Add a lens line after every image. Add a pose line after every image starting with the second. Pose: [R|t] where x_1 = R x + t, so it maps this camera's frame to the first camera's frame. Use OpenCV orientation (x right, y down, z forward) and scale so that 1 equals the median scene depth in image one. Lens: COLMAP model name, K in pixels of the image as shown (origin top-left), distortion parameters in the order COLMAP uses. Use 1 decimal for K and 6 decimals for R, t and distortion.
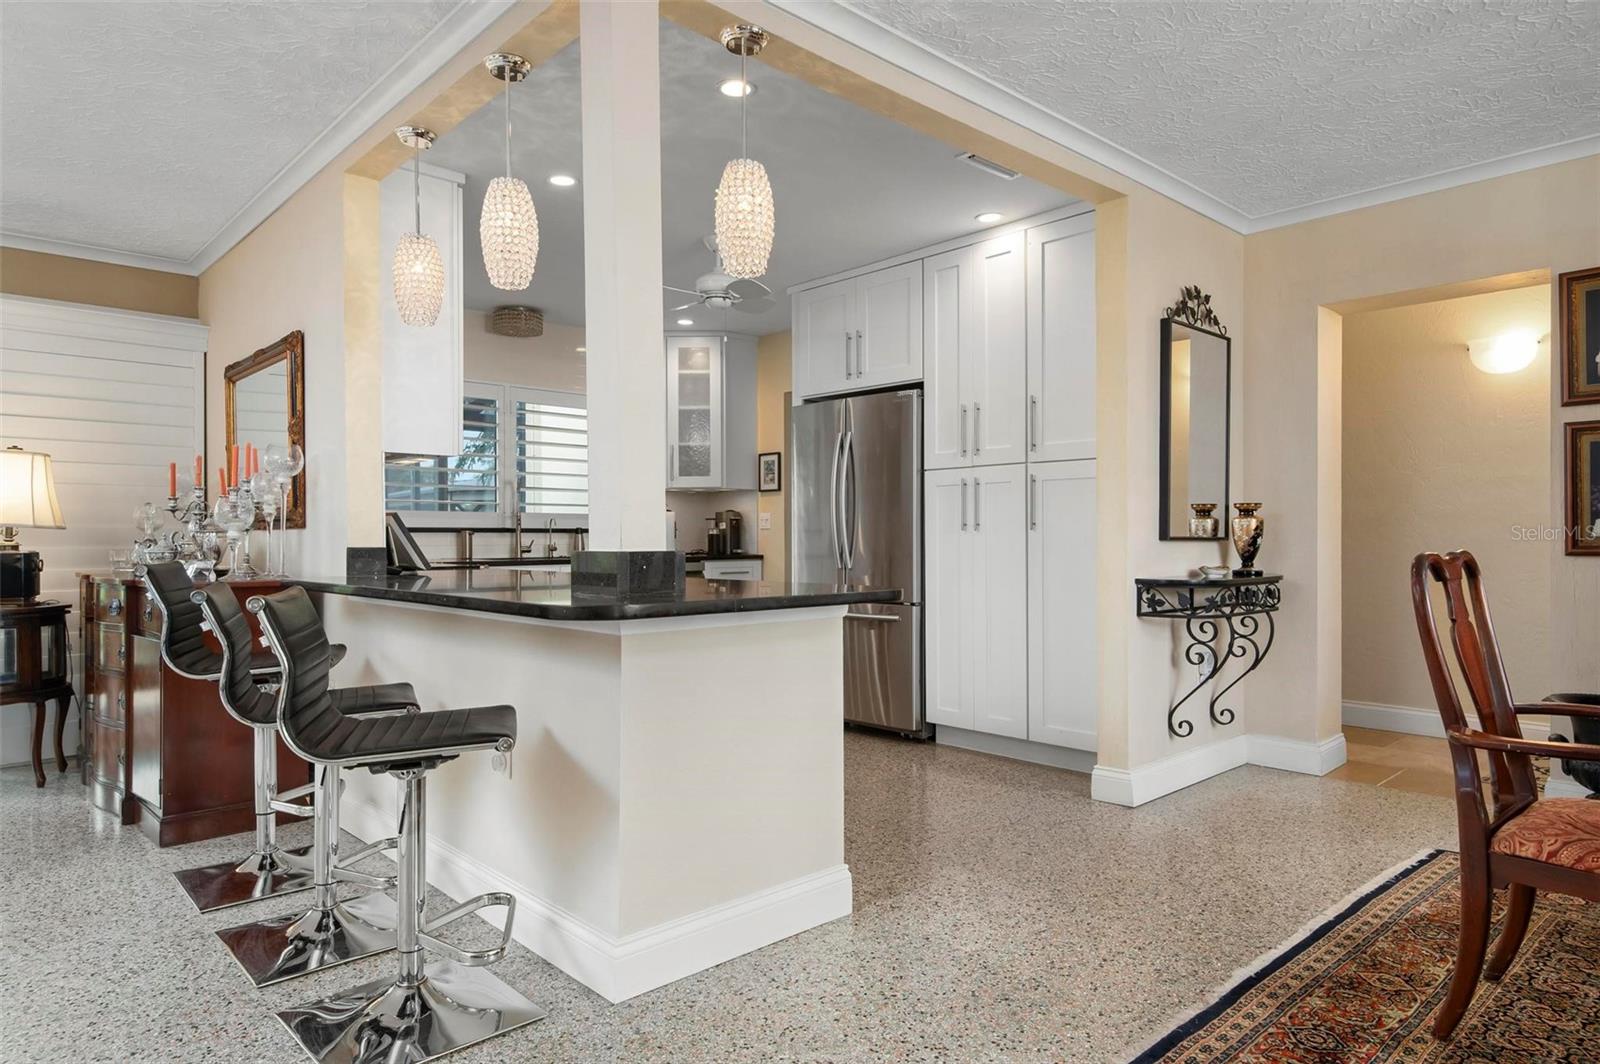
lens RADIAL K [[958.3, 0, 800.0], [0, 958.3, 532.0], [0, 0, 1]] dist [0.012669, 0.000381]
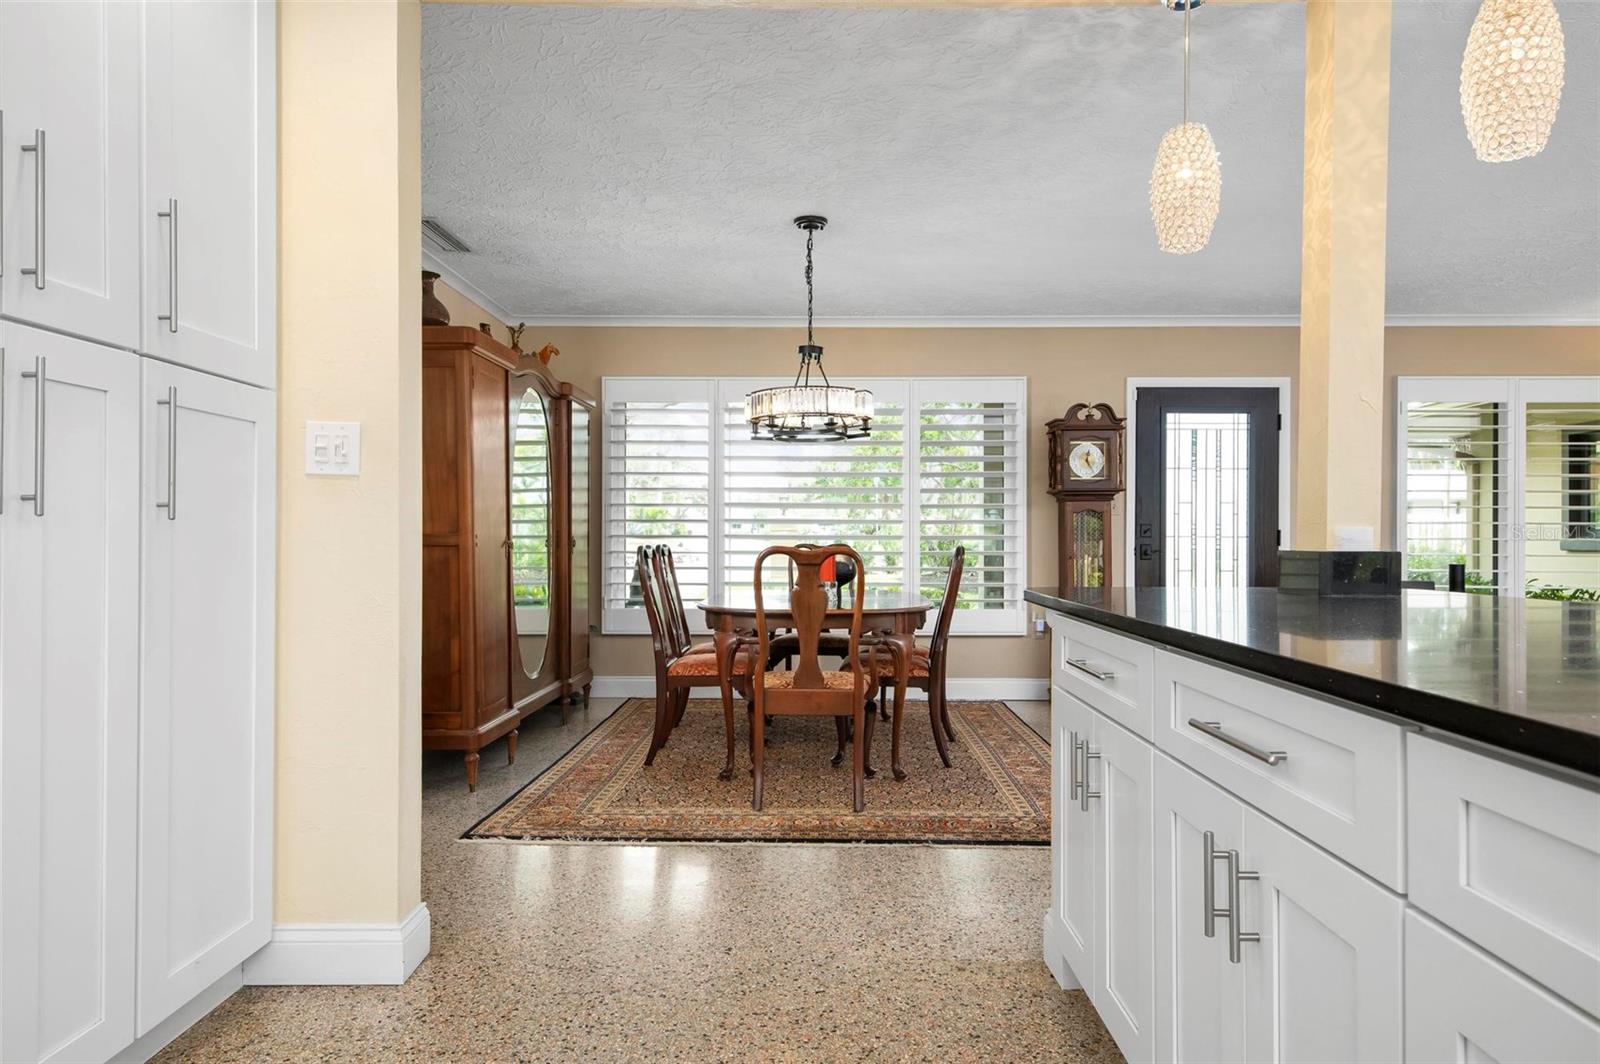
lens RADIAL K [[1007.8, 0, 800.0], [0, 1007.8, 532.0], [0, 0, 1]] dist [0.000305, -0.000151]
pose [[-0.716615, 0.006962, 0.697434, -0.263191], [0.001994, 0.999967, -0.007933, 0.008222], [-0.697466, -0.004294, -0.716605, 1.116097]]
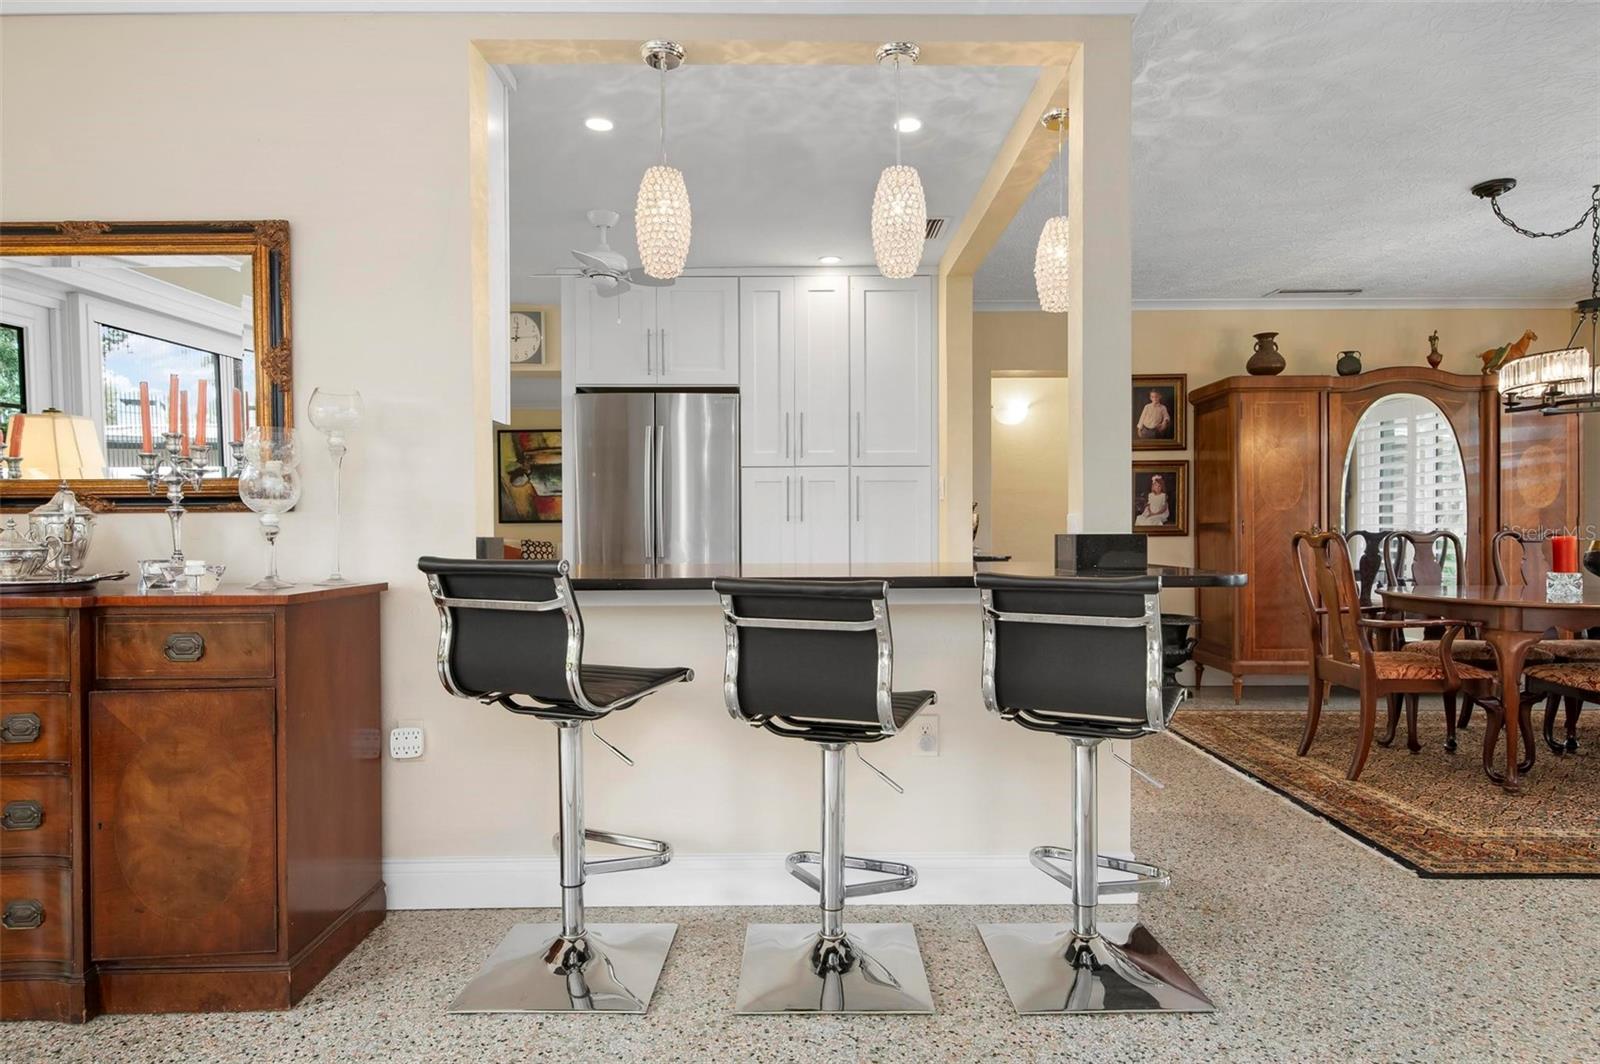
lens RADIAL K [[889.3, 0, 800.0], [0, 889.3, 532.0], [0, 0, 1]] dist [-0.001038, 0.000065]
pose [[0.688901, -0.002104, 0.724853, -0.634469], [0.002839, 0.999996, 0.000204, 0.011758], [-0.724850, 0.001917, 0.688904, 0.265938]]
